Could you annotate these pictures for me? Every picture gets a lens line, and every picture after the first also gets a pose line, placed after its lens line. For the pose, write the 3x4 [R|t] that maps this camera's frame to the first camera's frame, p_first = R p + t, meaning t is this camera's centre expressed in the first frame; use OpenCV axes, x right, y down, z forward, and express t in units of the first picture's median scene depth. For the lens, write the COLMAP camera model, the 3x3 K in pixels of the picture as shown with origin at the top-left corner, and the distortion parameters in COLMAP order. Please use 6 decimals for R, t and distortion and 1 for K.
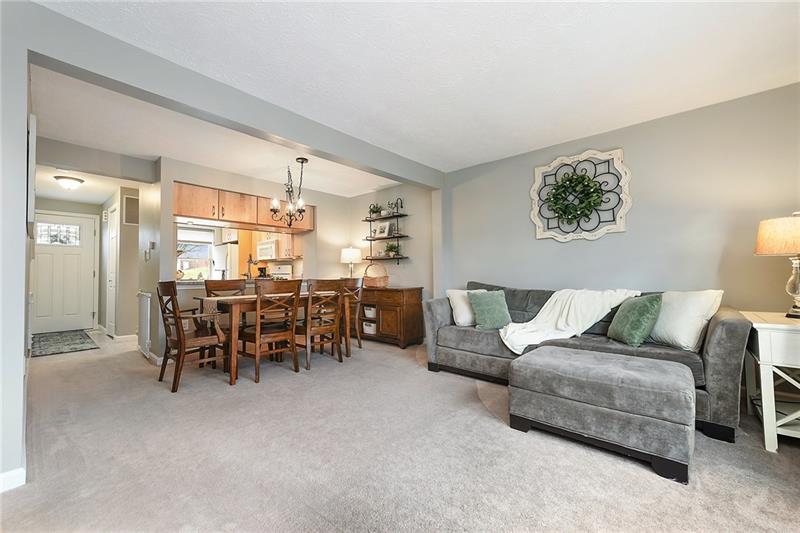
lens RADIAL K [[330.7, 0, 408.2], [0, 330.7, 270.9], [0, 0, 1]] dist [-0.034381, 0.020627]
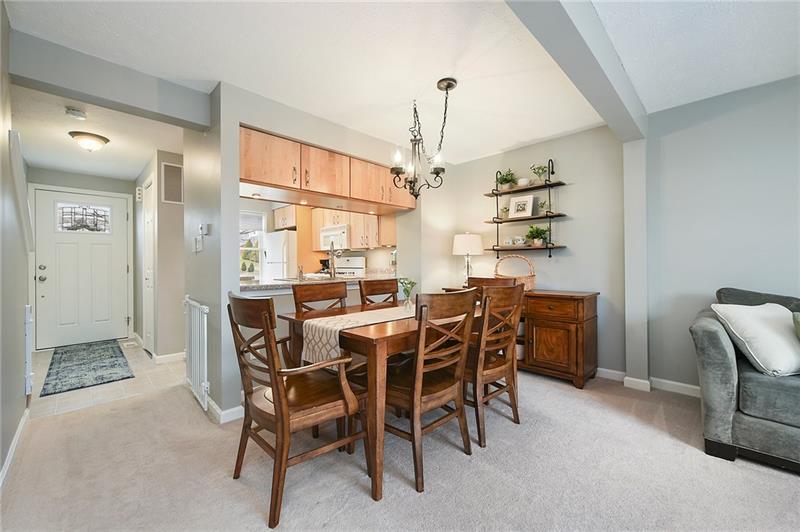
lens RADIAL K [[330.7, 0, 408.2], [0, 330.7, 270.4], [0, 0, 1]] dist [-0.034381, 0.020627]
pose [[0.997732, 0.002946, -0.067247, -0.276073], [-0.000950, 0.999559, 0.029685, -0.012534], [0.067304, -0.029554, 0.997295, 0.306443]]
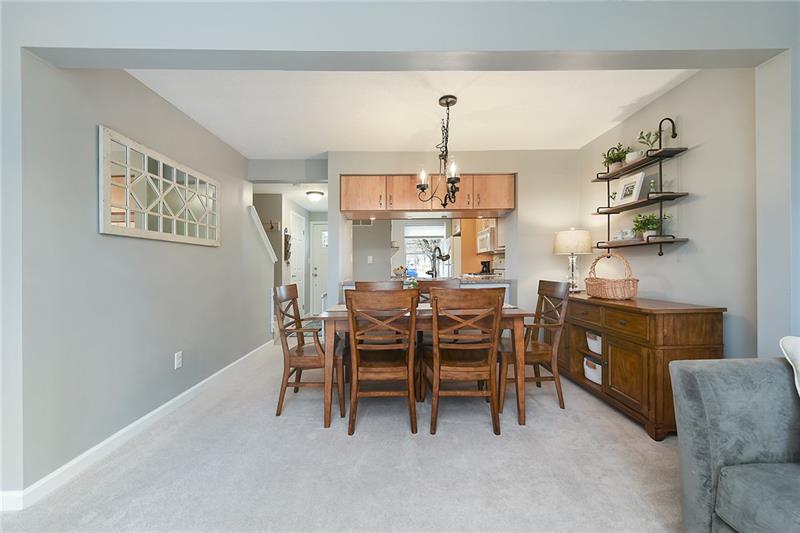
lens RADIAL K [[330.6, 0, 397.6], [0, 330.6, 270.3], [0, 0, 1]] dist [0.000533, -0.000028]
pose [[0.654395, 0.006217, -0.756127, 0.085160], [0.017383, 0.999578, 0.023263, -0.015549], [0.755953, -0.028367, 0.654011, 0.384424]]
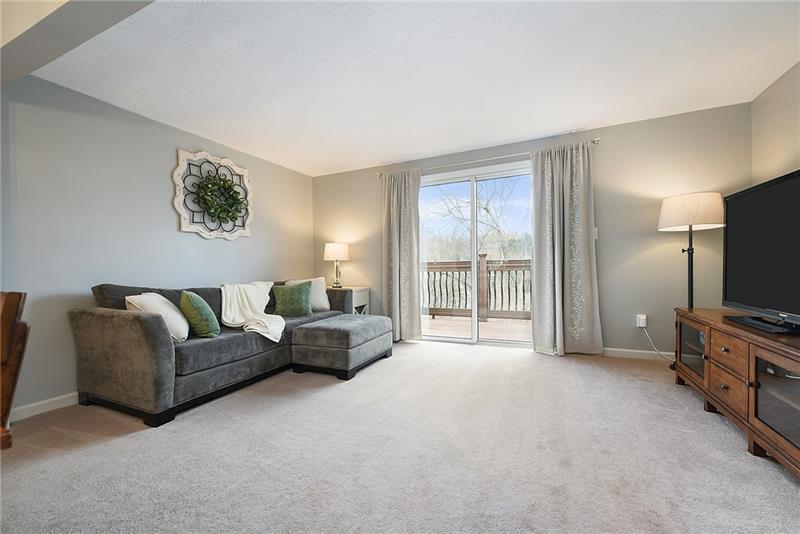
lens RADIAL K [[323.1, 0, 410.7], [0, 323.1, 268.1], [0, 0, 1]] dist [-0.000526, -0.000122]
pose [[-0.309155, 0.005829, 0.950994, -0.472034], [0.005138, 0.999977, -0.004459, 0.006497], [-0.950998, 0.003508, -0.309177, 0.522818]]
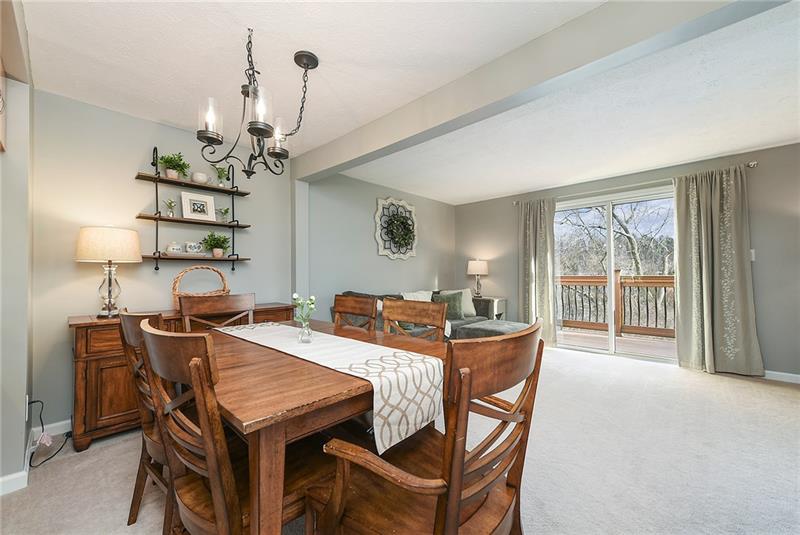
lens RADIAL K [[316.9, 0, 409.3], [0, 316.9, 264.8], [0, 0, 1]] dist [-0.000377, -0.000226]
pose [[0.022615, 0.037642, 0.999035, -0.630095], [-0.013680, 0.999209, -0.037339, -0.011275], [-0.999651, -0.012822, 0.023112, 0.651879]]
